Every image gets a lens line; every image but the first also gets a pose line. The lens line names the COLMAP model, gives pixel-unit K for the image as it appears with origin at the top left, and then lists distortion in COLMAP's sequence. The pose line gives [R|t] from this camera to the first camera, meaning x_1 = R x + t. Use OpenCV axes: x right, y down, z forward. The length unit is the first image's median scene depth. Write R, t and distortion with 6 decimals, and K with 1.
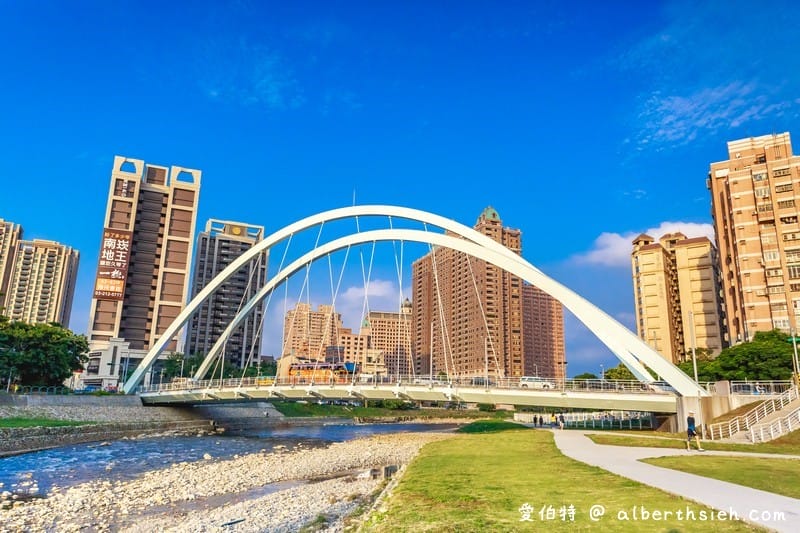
lens RADIAL K [[586.5, 0, 400.6], [0, 586.5, 263.9], [0, 0, 1]] dist [0.000054, 0.010904]
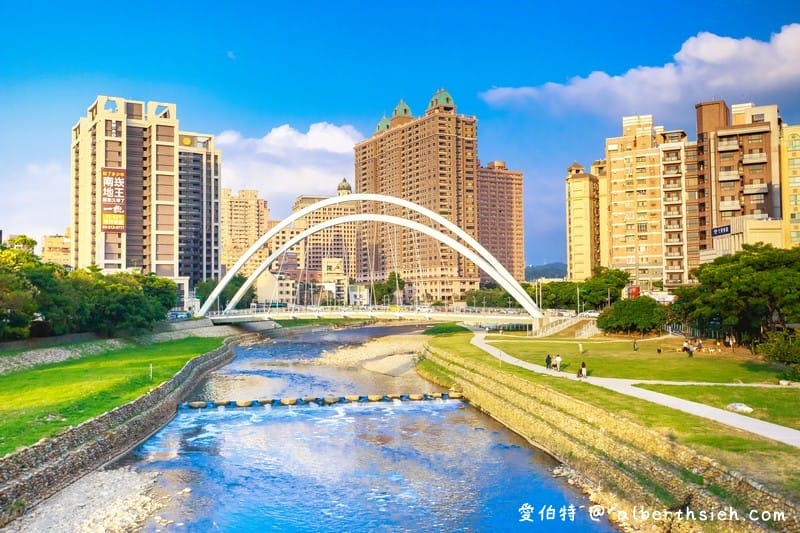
lens RADIAL K [[854.9, 0, 399.3], [0, 854.9, 267.0], [0, 0, 1]] dist [0.027225, 0.000000]
pose [[0.994345, -0.029479, 0.102028, -0.115814], [0.007896, 0.978567, 0.205778, -0.204809], [-0.105908, -0.203809, 0.973265, -0.669751]]
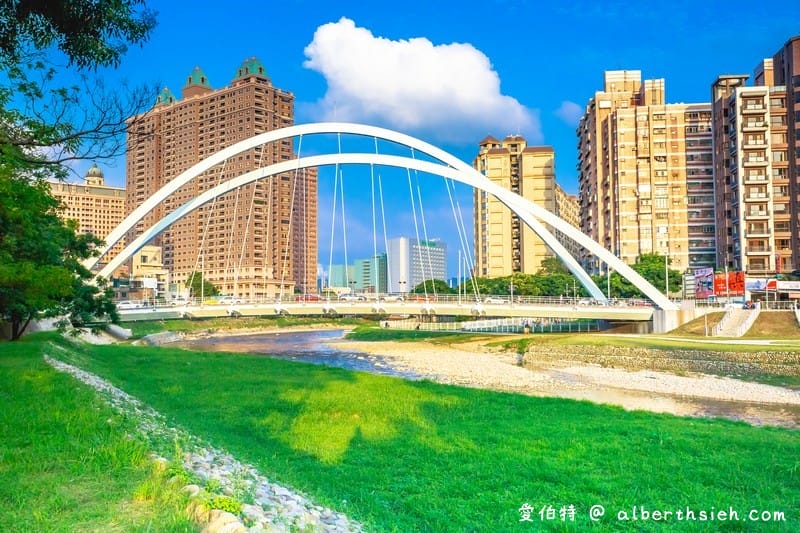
lens RADIAL K [[833.8, 0, 400.9], [0, 833.8, 266.9], [0, 0, 1]] dist [0.024072, 0.000000]
pose [[0.891352, -0.000337, 0.453312, -0.345324], [-0.085346, 0.981992, 0.168548, -0.059135], [-0.445205, -0.188924, 0.875271, -0.177478]]
